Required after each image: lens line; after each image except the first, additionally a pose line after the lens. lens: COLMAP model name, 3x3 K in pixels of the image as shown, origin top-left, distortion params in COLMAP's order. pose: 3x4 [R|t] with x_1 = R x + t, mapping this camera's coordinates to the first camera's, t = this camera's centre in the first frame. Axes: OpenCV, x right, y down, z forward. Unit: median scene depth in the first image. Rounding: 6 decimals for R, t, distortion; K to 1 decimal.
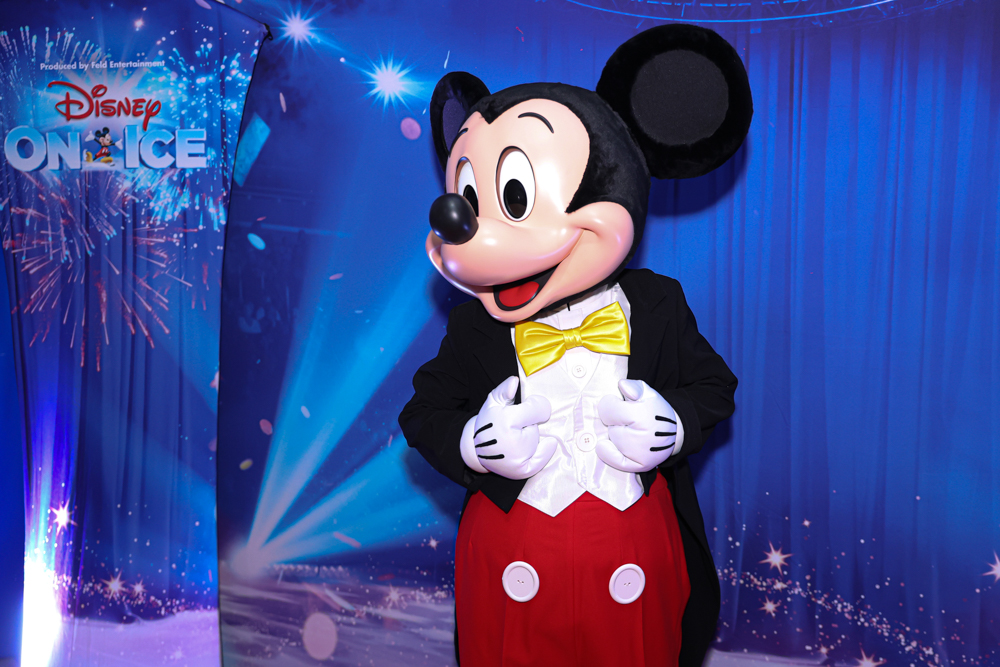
lens RADIAL K [[1112.1, 0, 562.8], [0, 1112.1, 309.0], [0, 0, 1]] dist [0.034390, 0.000000]
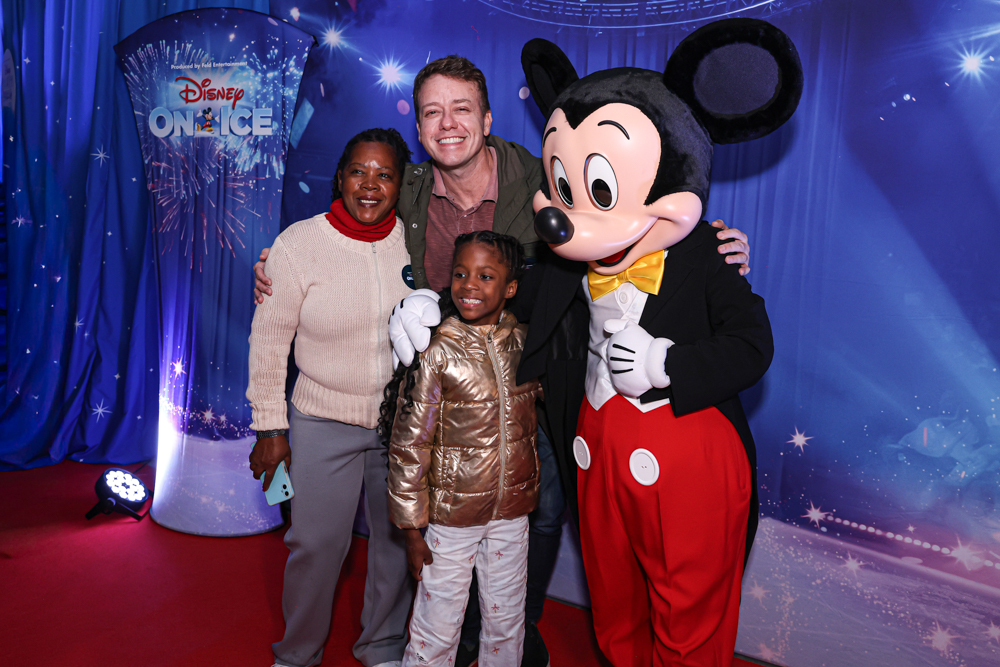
lens RADIAL K [[796.2, 0, 495.9], [0, 796.2, 305.9], [0, 0, 1]] dist [-0.087668, 0.085221]
pose [[0.989414, 0.047042, -0.137286, 0.120709], [-0.040093, 0.997792, 0.052952, 0.029069], [0.139474, -0.046887, 0.989115, 0.015186]]
